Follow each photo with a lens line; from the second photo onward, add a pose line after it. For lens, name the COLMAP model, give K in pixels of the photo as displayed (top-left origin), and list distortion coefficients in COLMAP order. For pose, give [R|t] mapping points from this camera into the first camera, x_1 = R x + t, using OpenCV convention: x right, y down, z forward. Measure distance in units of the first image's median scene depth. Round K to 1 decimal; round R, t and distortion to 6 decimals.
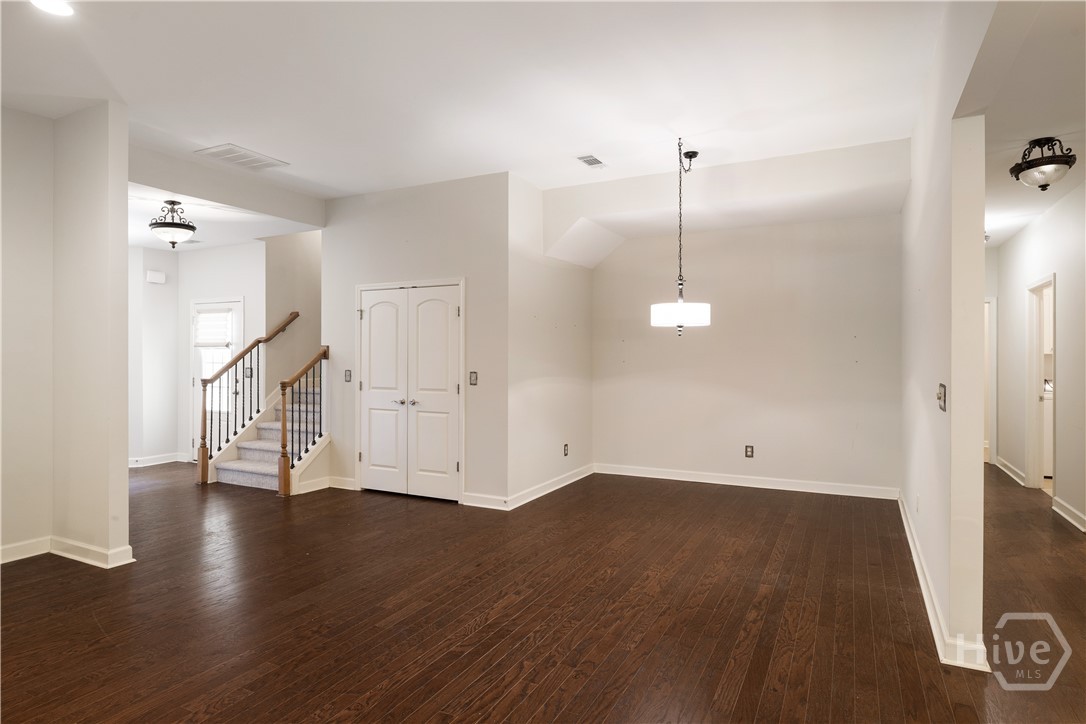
lens RADIAL K [[615.9, 0, 540.2], [0, 615.9, 353.5], [0, 0, 1]] dist [0.005326, -0.005991]
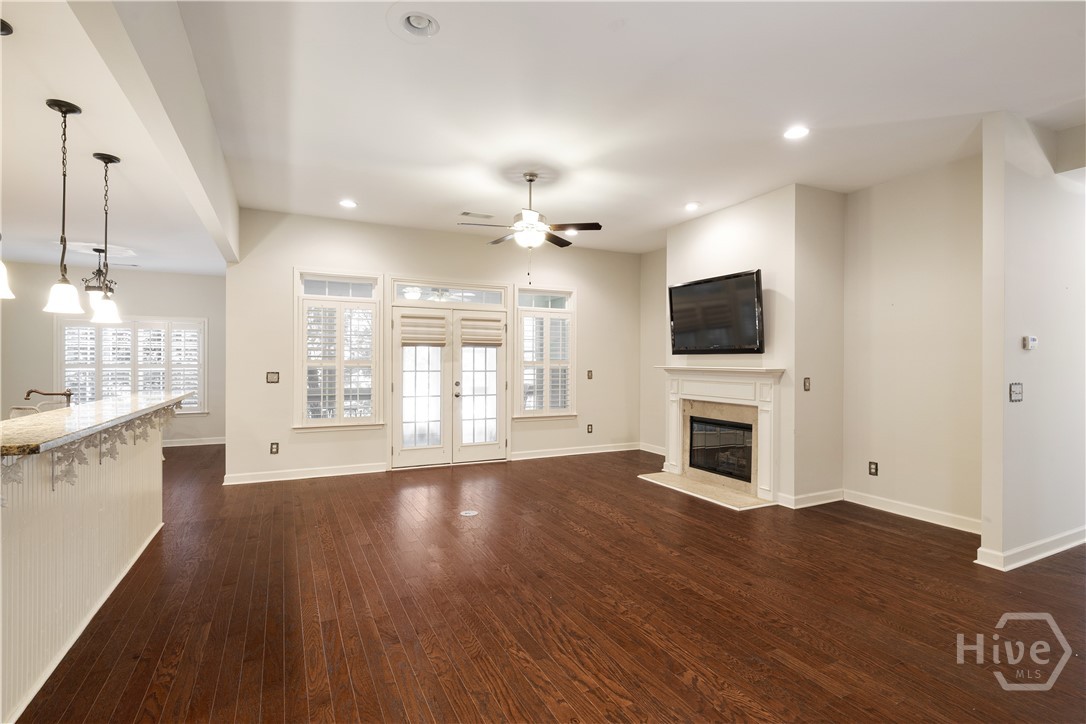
lens RADIAL K [[521.3, 0, 541.7], [0, 521.3, 361.1], [0, 0, 1]] dist [-0.000708, -0.000137]
pose [[-0.596061, -0.003503, -0.802931, 0.294287], [0.000429, 0.999989, -0.004681, 0.004985], [0.802939, -0.003135, -0.596053, 0.602694]]
